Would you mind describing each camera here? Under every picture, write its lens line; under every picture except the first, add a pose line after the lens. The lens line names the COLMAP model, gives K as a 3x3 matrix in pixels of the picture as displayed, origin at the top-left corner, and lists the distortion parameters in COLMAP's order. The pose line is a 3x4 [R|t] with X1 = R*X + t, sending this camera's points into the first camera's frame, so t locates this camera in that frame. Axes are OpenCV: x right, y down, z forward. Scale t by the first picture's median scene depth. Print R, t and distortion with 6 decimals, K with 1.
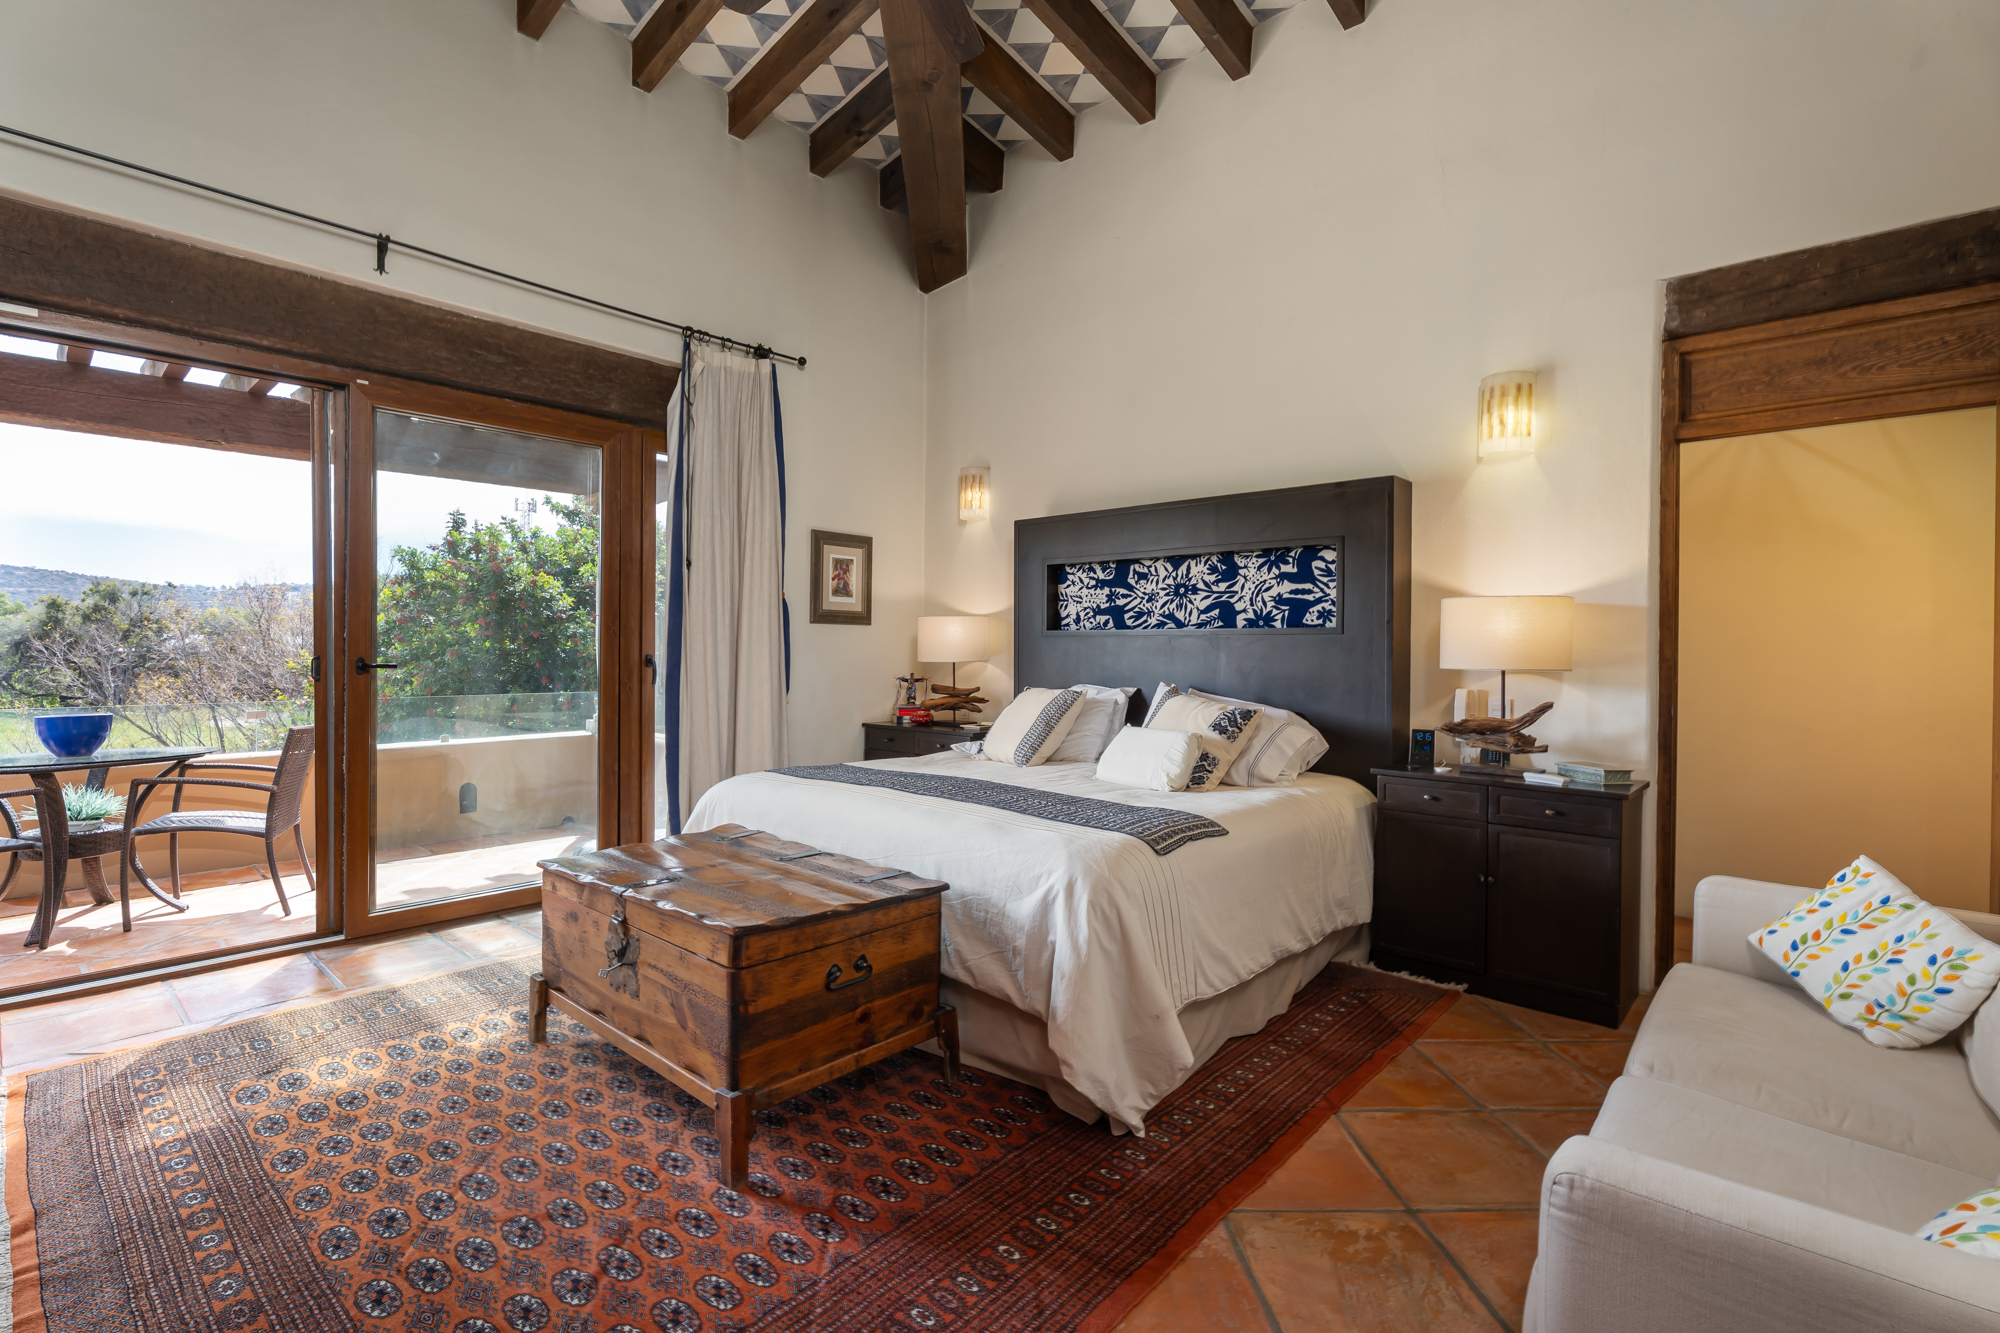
lens RADIAL K [[905.6, 0, 999.9], [0, 905.6, 653.0], [0, 0, 1]] dist [-0.002533, -0.000503]
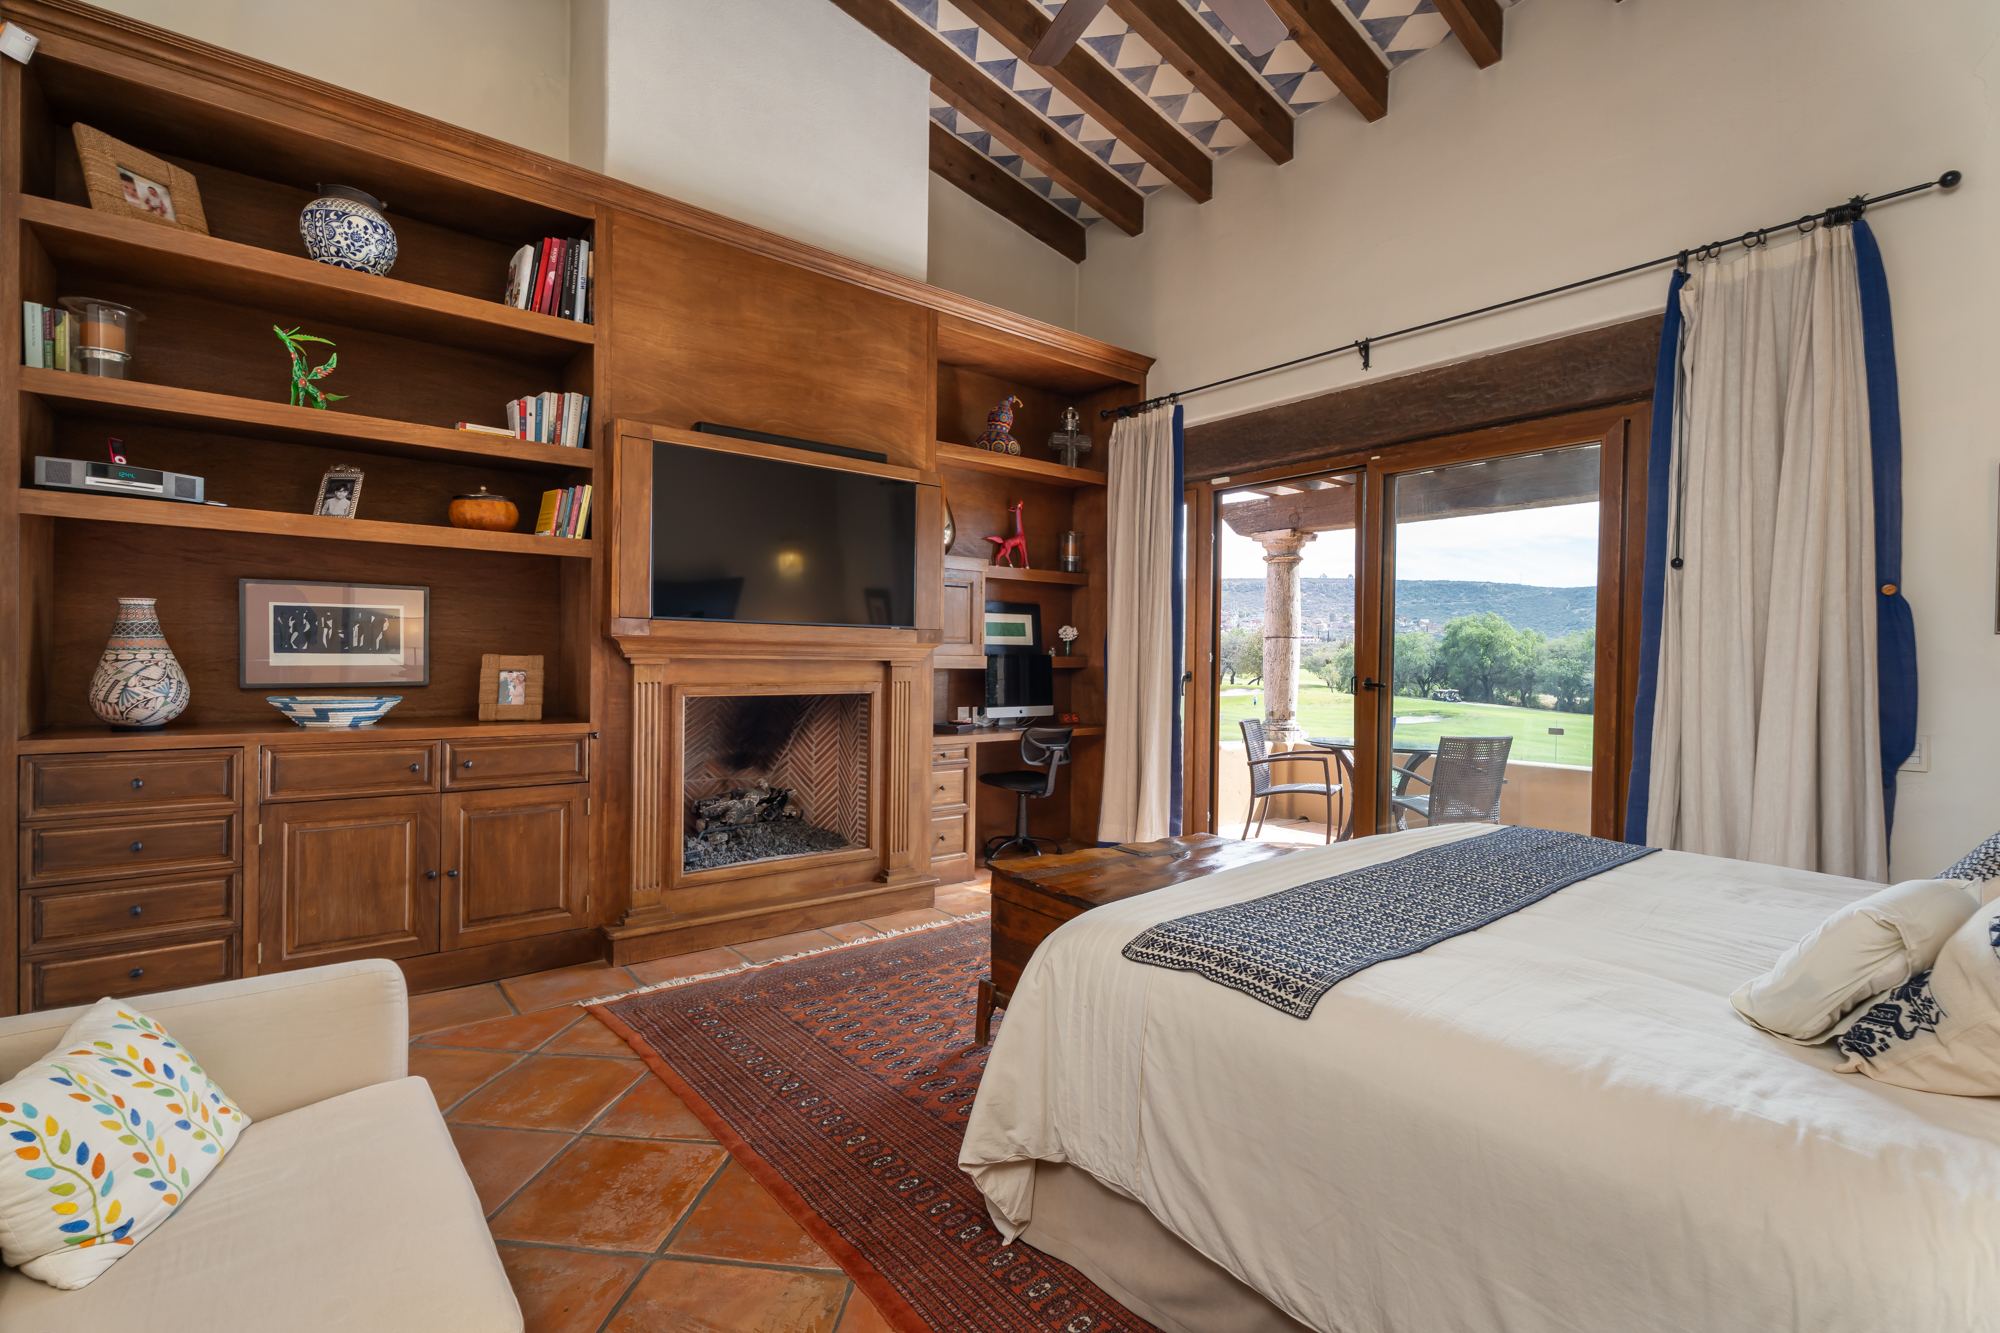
lens RADIAL K [[905.6, 0, 994.6], [0, 905.6, 668.5], [0, 0, 1]] dist [-0.002533, -0.000503]
pose [[-0.164648, -0.002902, -0.986348, 0.571703], [-0.023041, 0.999734, 0.000905, 0.001804], [0.986083, 0.022875, -0.164671, 0.648047]]
